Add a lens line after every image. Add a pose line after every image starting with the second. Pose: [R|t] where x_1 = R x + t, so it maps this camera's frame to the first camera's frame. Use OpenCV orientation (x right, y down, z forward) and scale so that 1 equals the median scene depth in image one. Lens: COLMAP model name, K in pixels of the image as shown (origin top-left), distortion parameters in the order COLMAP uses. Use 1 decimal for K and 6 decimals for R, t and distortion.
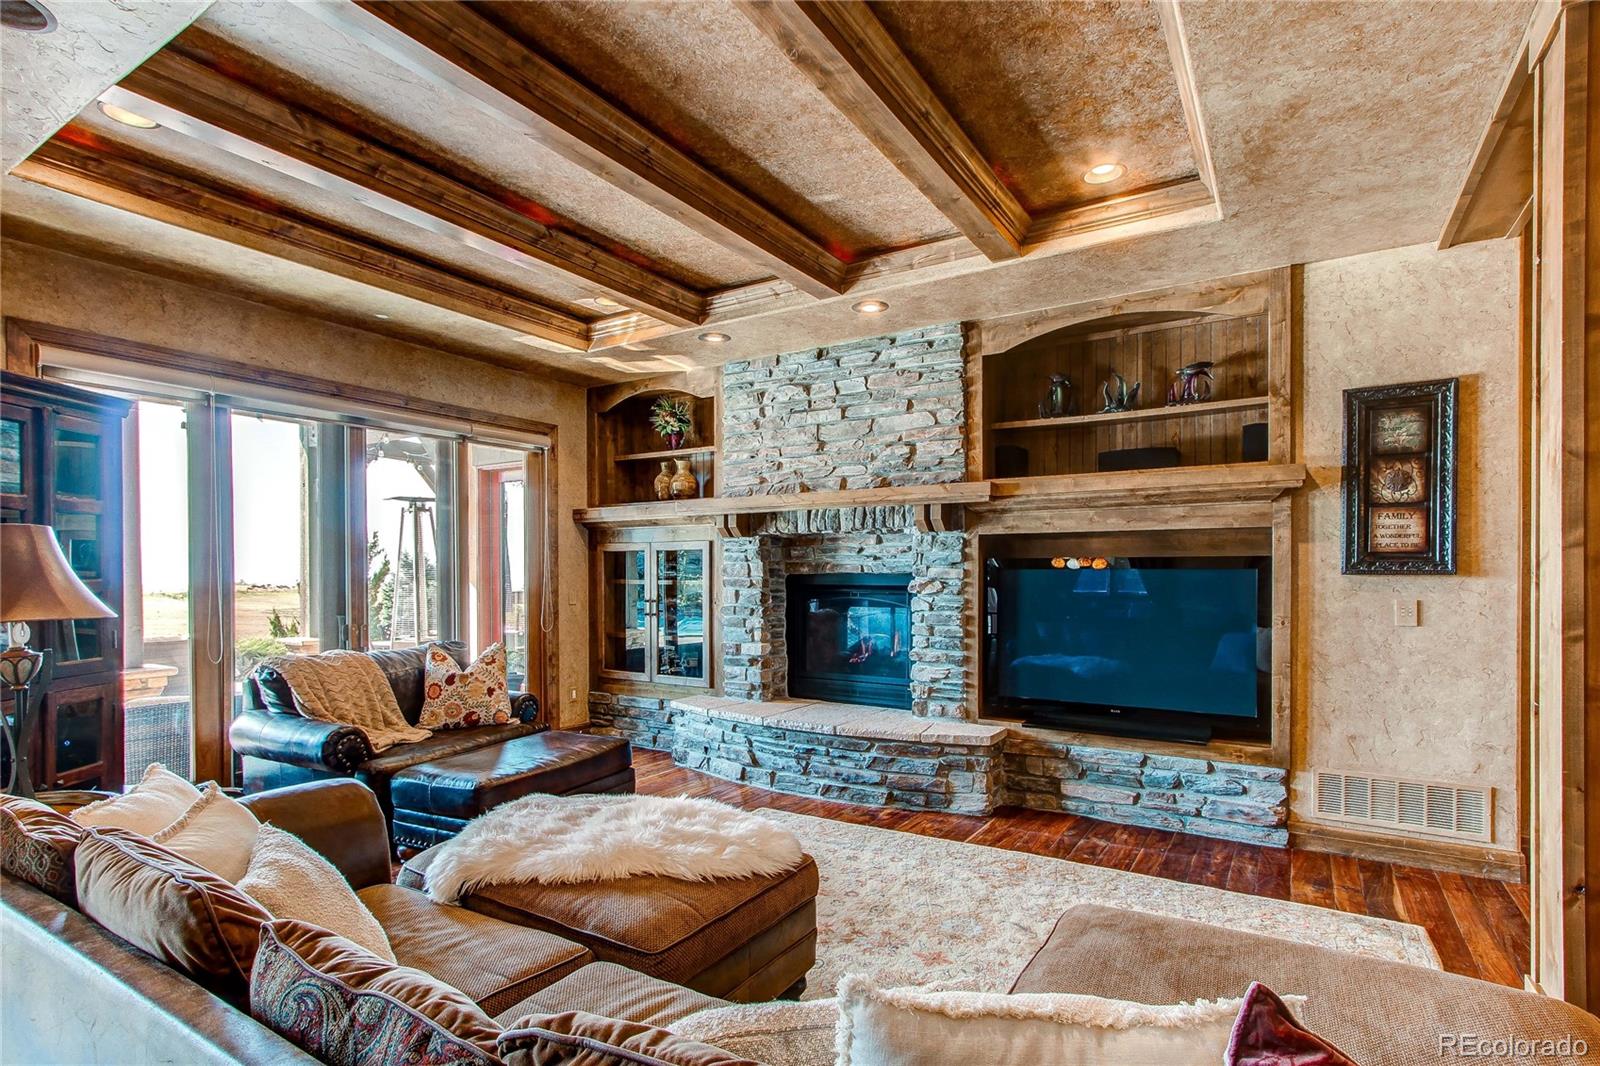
lens RADIAL K [[789.2, 0, 800.7], [0, 789.2, 580.9], [0, 0, 1]] dist [0.013899, 0.000075]
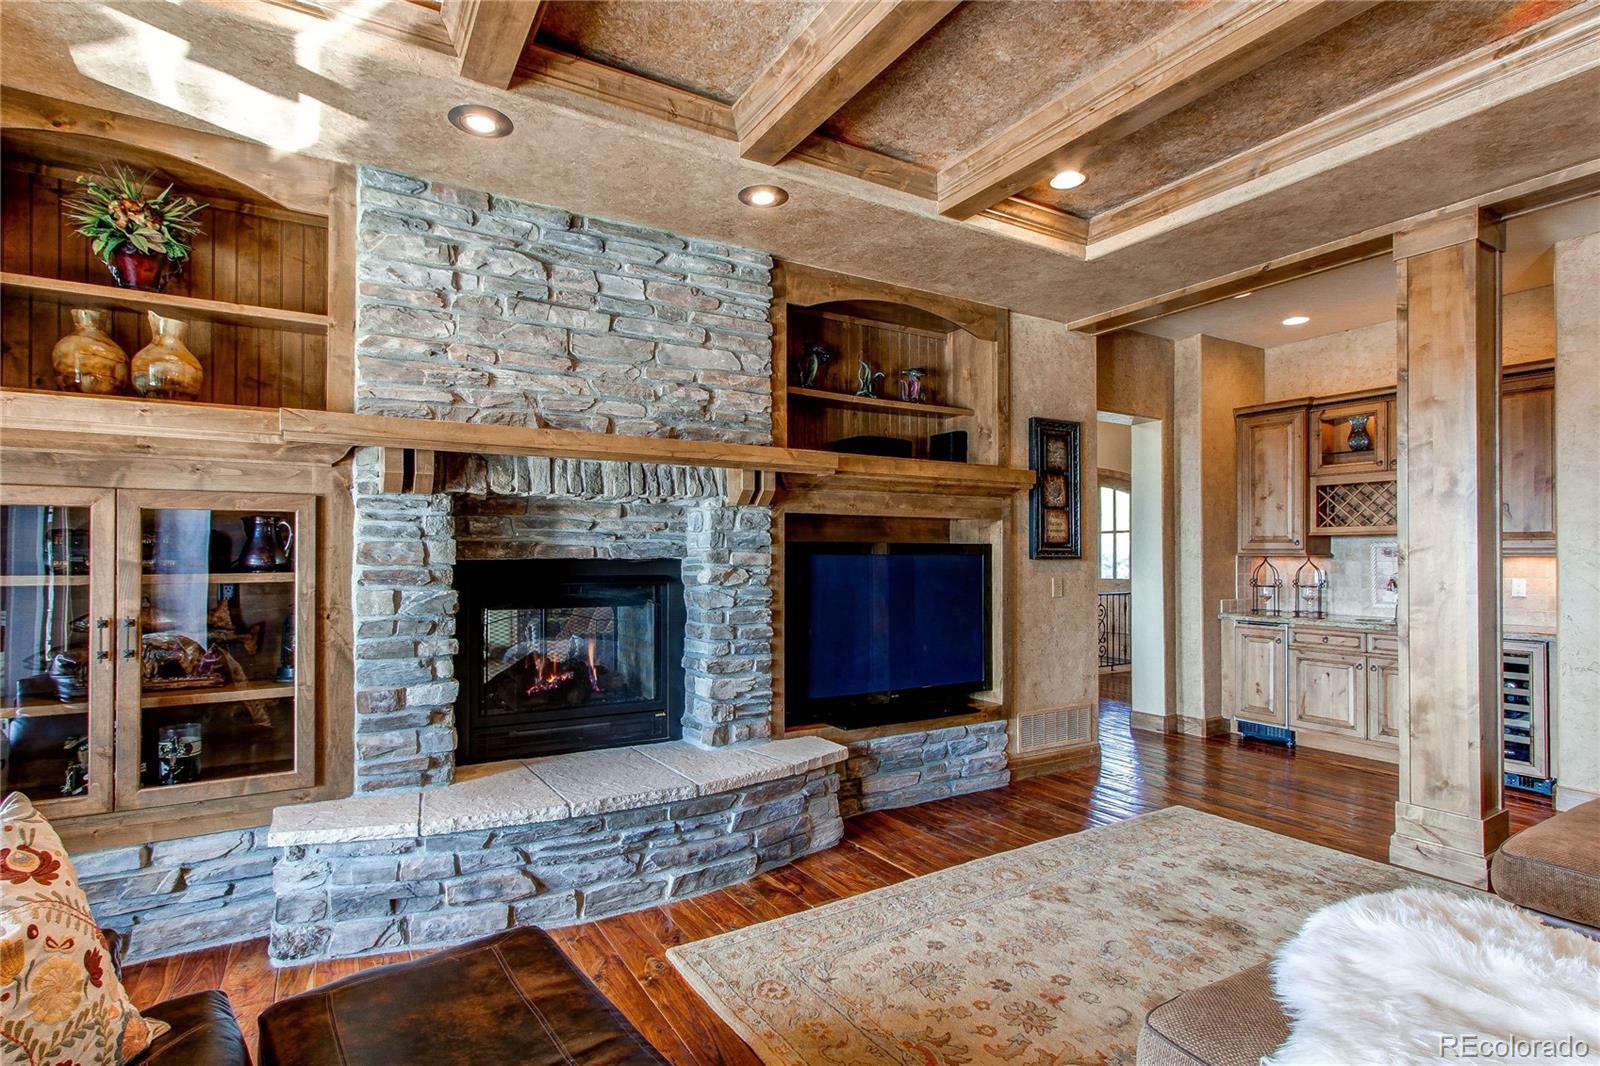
lens RADIAL K [[785.5, 0, 776.2], [0, 785.5, 548.9], [0, 0, 1]] dist [0.000770, 0.000404]
pose [[0.475031, 0.008421, 0.879929, -0.497331], [0.008136, 0.999869, -0.013961, -0.008309], [-0.879931, 0.013791, 0.474901, 0.589937]]
